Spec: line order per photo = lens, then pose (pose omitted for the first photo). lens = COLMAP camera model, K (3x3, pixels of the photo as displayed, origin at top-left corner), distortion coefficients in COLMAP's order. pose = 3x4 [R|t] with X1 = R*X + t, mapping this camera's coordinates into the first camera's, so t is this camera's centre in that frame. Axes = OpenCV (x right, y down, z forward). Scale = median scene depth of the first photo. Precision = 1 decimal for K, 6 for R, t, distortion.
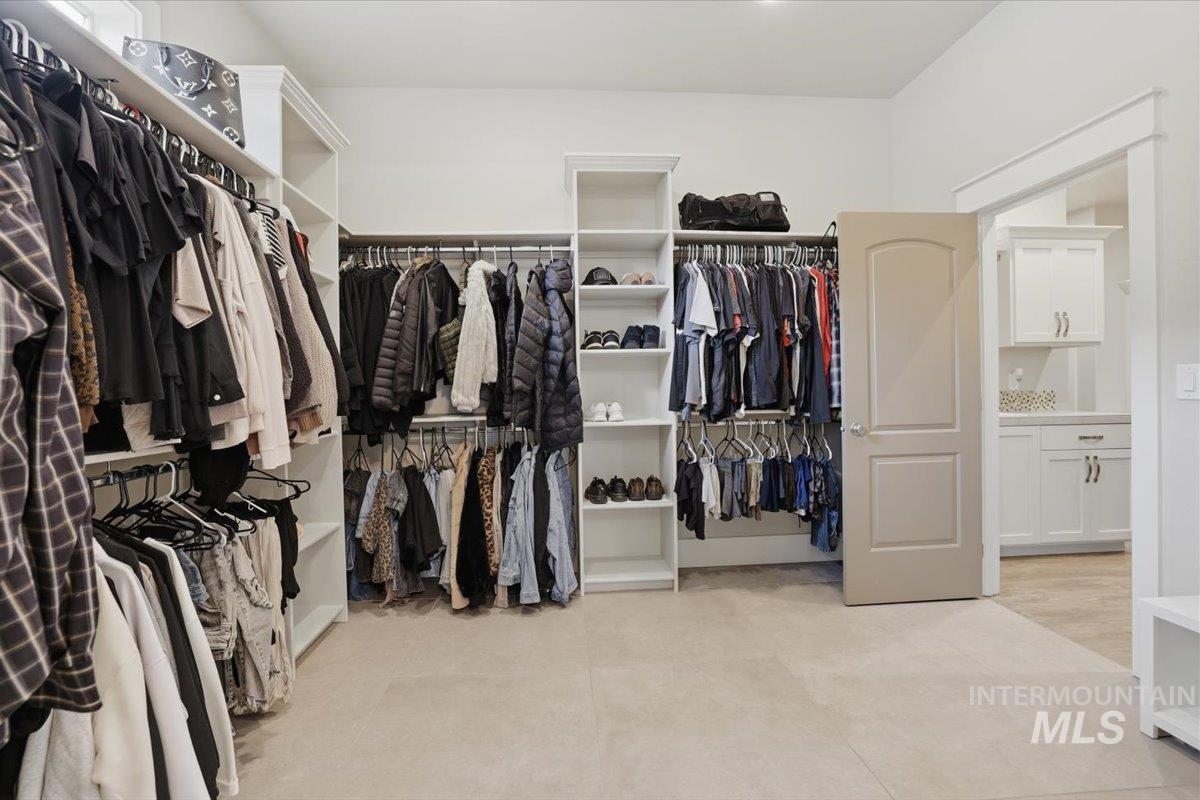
lens RADIAL K [[524.0, 0, 607.3], [0, 524.0, 399.4], [0, 0, 1]] dist [-0.039641, 0.012316]
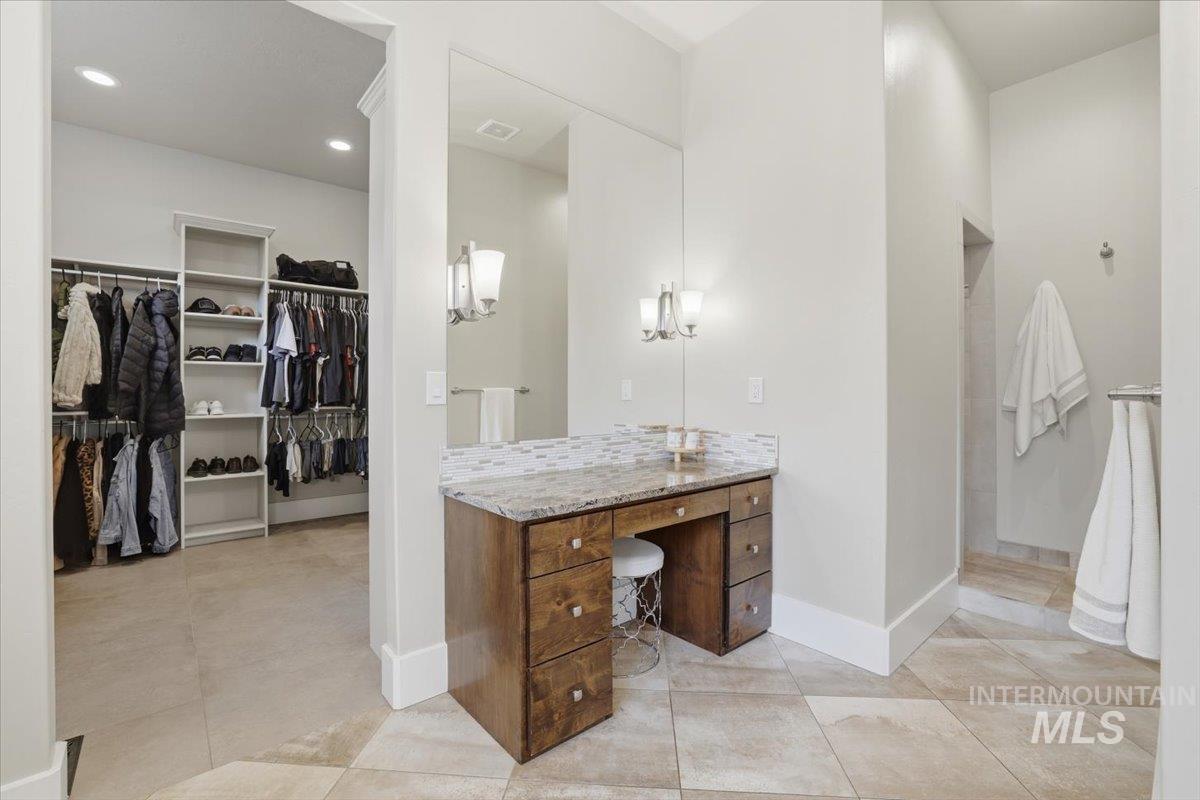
lens RADIAL K [[524.0, 0, 600.6], [0, 524.0, 390.4], [0, 0, 1]] dist [-0.039641, 0.012316]
pose [[0.816173, 0.016923, 0.577560, 0.060550], [-0.000279, 0.999582, -0.028894, 0.017438], [-0.577807, 0.023421, 0.815837, -0.674427]]
